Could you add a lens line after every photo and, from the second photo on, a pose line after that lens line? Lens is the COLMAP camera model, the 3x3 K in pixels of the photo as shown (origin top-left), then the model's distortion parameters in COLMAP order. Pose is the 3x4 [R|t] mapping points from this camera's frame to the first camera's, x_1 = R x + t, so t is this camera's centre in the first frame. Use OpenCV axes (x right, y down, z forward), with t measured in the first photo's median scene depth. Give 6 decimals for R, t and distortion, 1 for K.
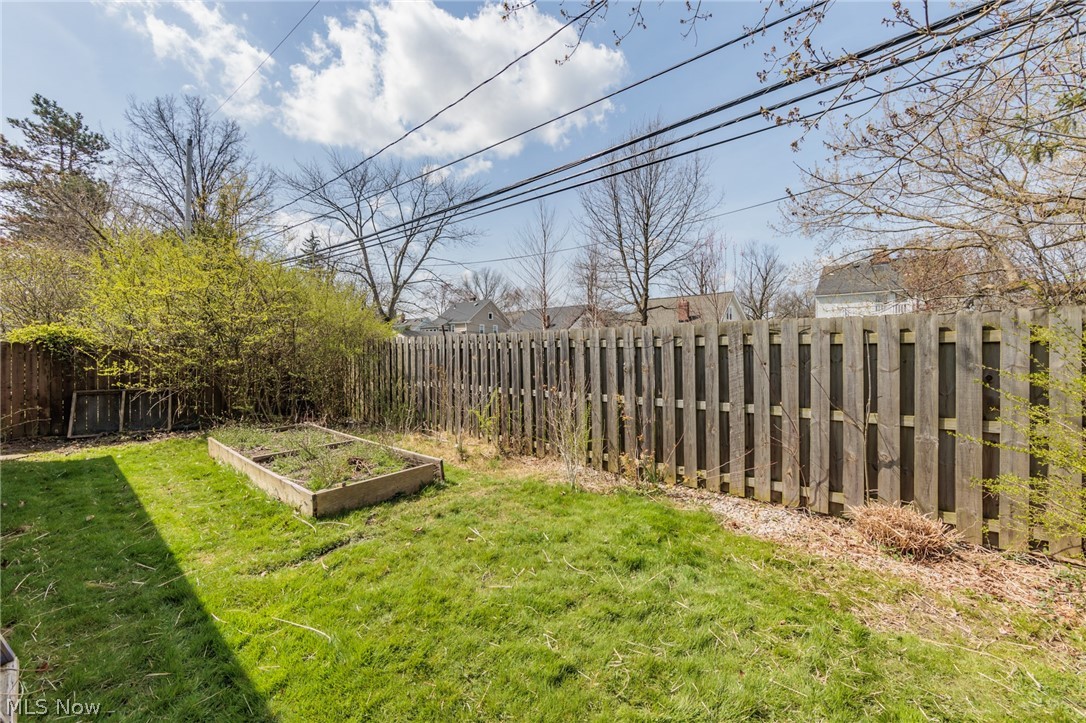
lens RADIAL K [[427.2, 0, 545.7], [0, 427.2, 354.1], [0, 0, 1]] dist [0.001093, -0.000374]
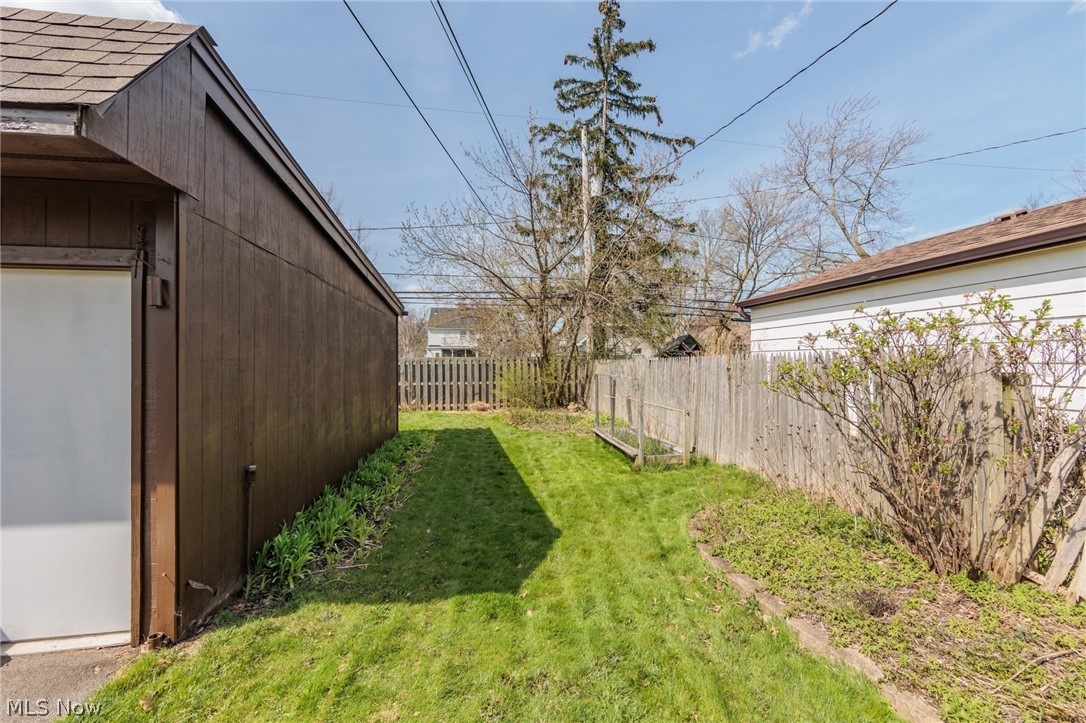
lens RADIAL K [[427.2, 0, 546.5], [0, 427.2, 361.4], [0, 0, 1]] dist [0.001093, -0.000374]
pose [[0.646917, 0.006193, 0.762535, -1.655653], [0.006134, 0.999892, -0.013324, 0.004813], [-0.762535, 0.013297, 0.646810, -1.893818]]
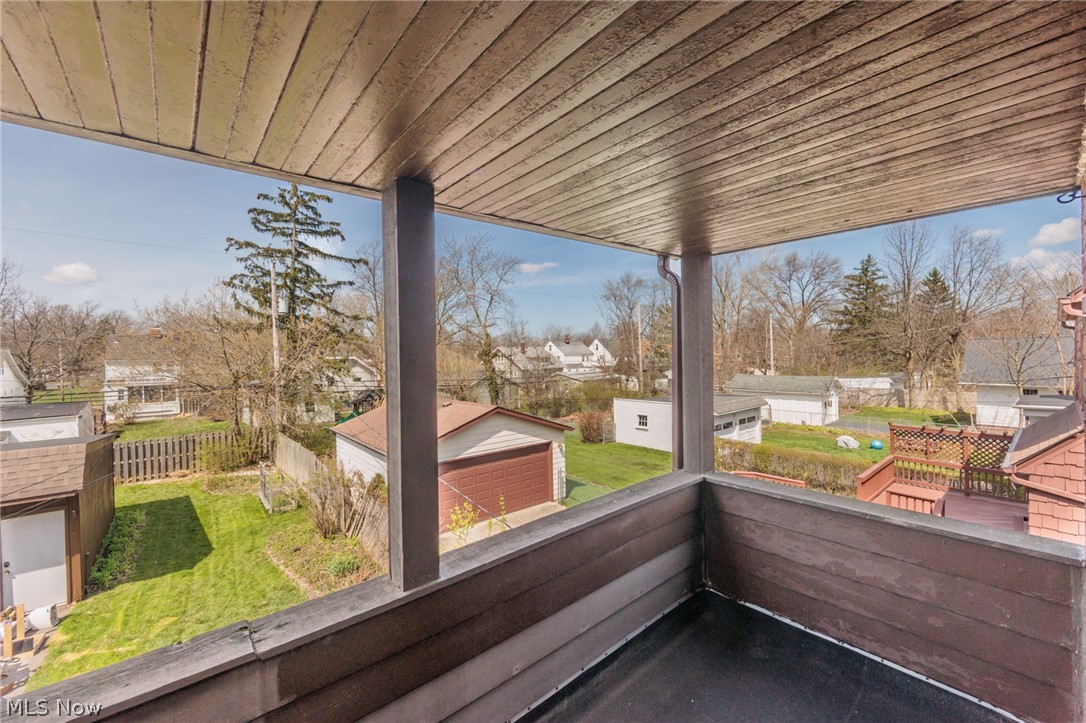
lens RADIAL K [[427.2, 0, 540.0], [0, 427.2, 366.3], [0, 0, 1]] dist [0.001093, -0.000374]
pose [[0.160050, -0.016767, 0.986966, -3.339181], [0.020490, 0.999697, 0.013660, -0.843845], [-0.986896, 0.018036, 0.160345, -3.899516]]
